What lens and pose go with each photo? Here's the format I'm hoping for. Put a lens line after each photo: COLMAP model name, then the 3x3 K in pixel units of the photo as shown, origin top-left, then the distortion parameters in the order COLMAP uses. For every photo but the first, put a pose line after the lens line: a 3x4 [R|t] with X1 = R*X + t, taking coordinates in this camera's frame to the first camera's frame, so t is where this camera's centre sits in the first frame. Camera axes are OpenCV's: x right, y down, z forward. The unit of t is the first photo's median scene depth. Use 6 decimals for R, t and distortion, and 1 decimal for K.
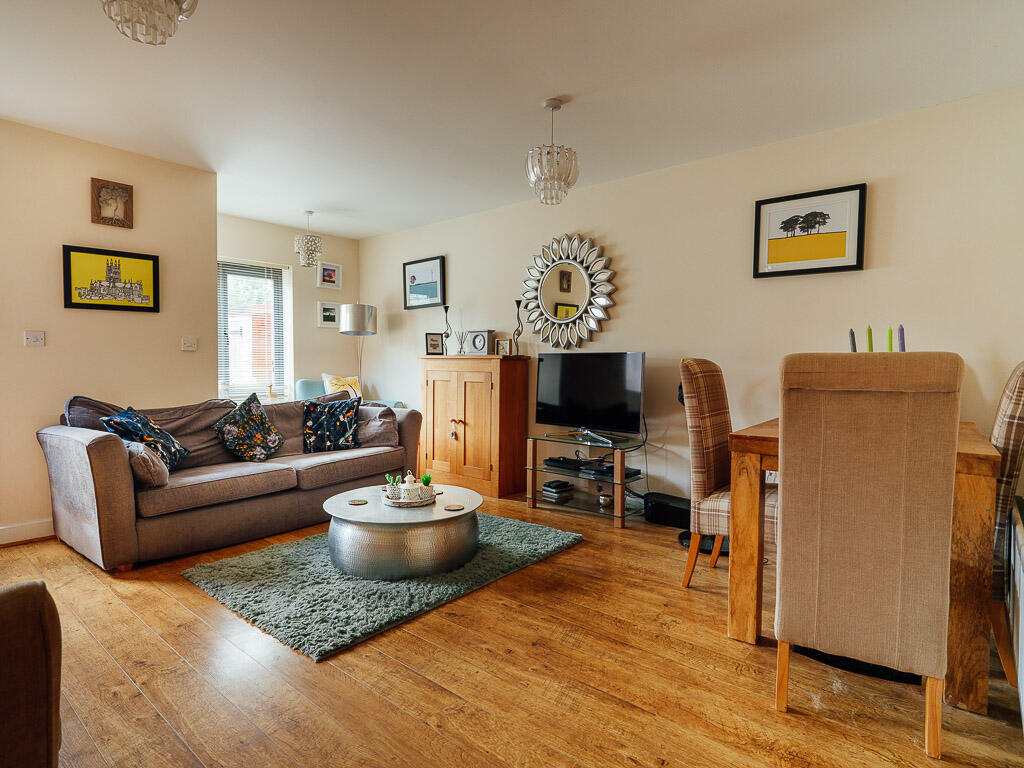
lens RADIAL K [[533.5, 0, 512.0], [0, 533.5, 384.0], [0, 0, 1]] dist [0.000092, -0.000422]
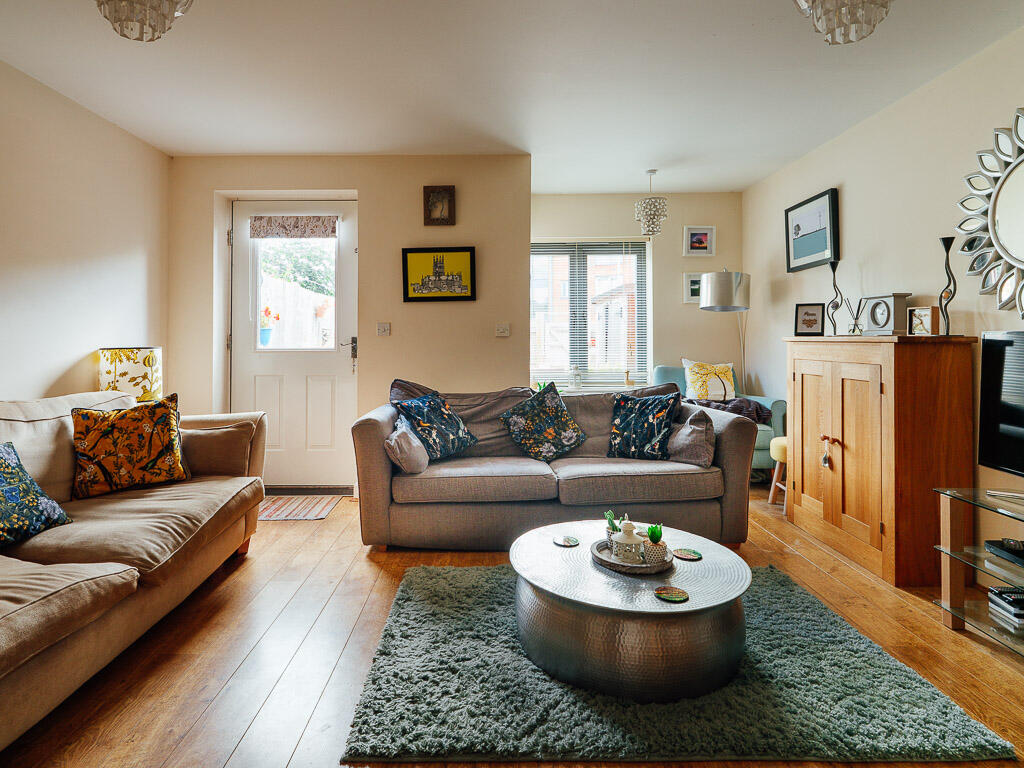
lens RADIAL K [[561.7, 0, 509.7], [0, 561.7, 330.0], [0, 0, 1]] dist [0.000840, -0.000095]
pose [[0.642880, -0.020405, -0.765695, 0.188889], [-0.023741, 0.998634, -0.046545, -0.023882], [0.765599, 0.048101, 0.641517, 0.305993]]
